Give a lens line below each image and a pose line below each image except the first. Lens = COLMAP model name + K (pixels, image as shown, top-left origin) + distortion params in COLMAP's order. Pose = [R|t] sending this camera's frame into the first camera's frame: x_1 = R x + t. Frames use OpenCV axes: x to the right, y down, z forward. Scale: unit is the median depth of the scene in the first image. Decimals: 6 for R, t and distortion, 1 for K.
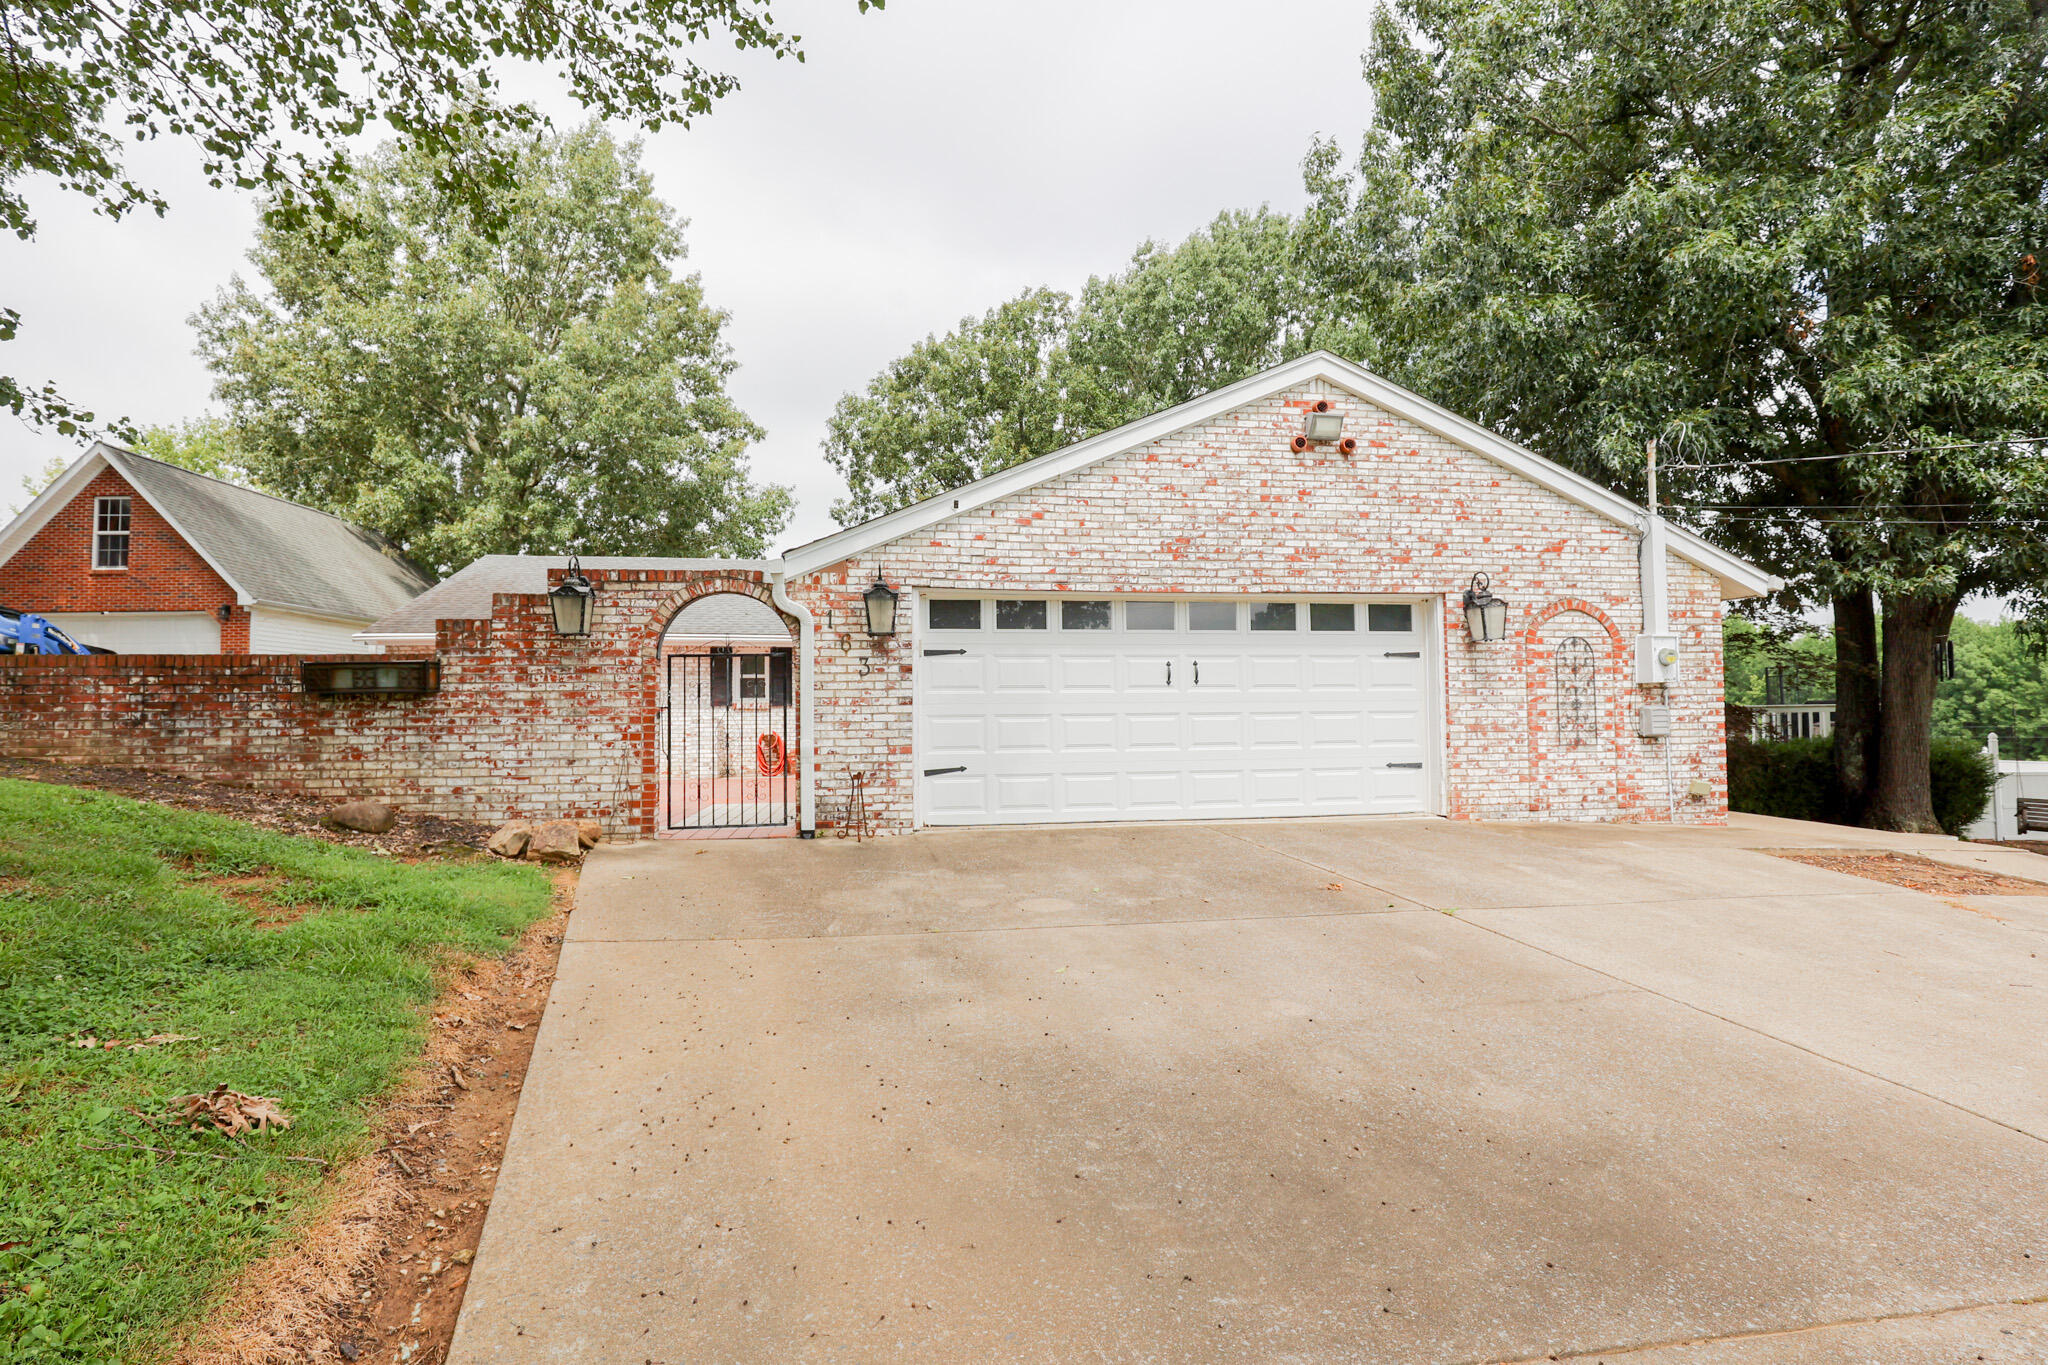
lens RADIAL K [[958.0, 0, 1018.7], [0, 958.0, 659.5], [0, 0, 1]] dist [0.001170, -0.015259]
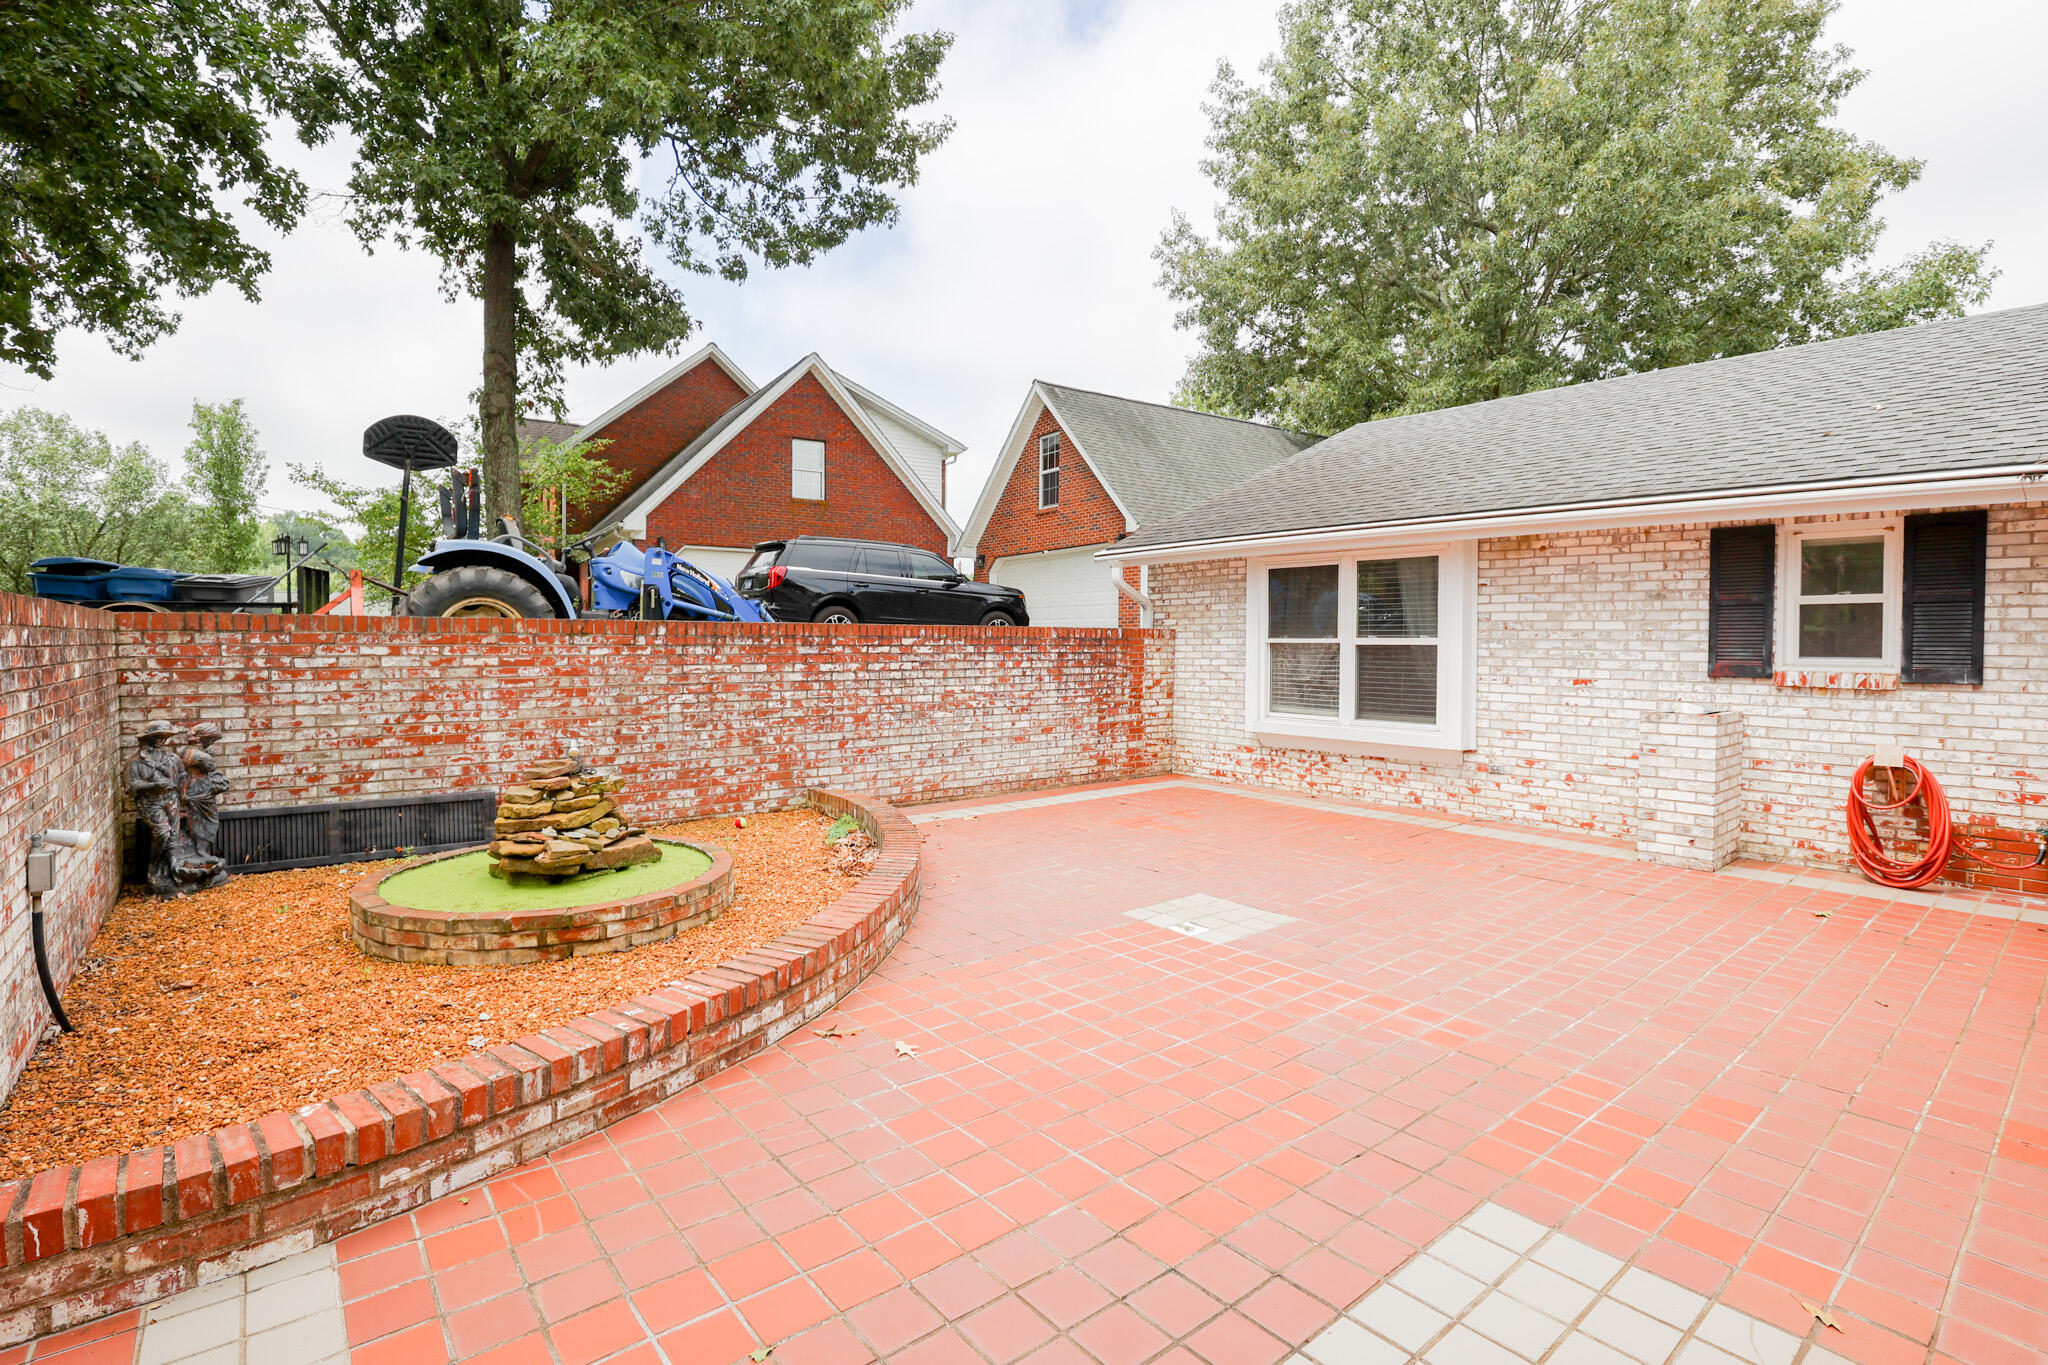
lens RADIAL K [[958.0, 0, 1018.7], [0, 958.0, 659.5], [0, 0, 1]] dist [0.001170, -0.015259]
pose [[0.518797, 0.031054, -0.854333, -0.104601], [0.028090, 0.998181, 0.053340, 0.009918], [0.854436, -0.051670, 0.516981, 0.437093]]
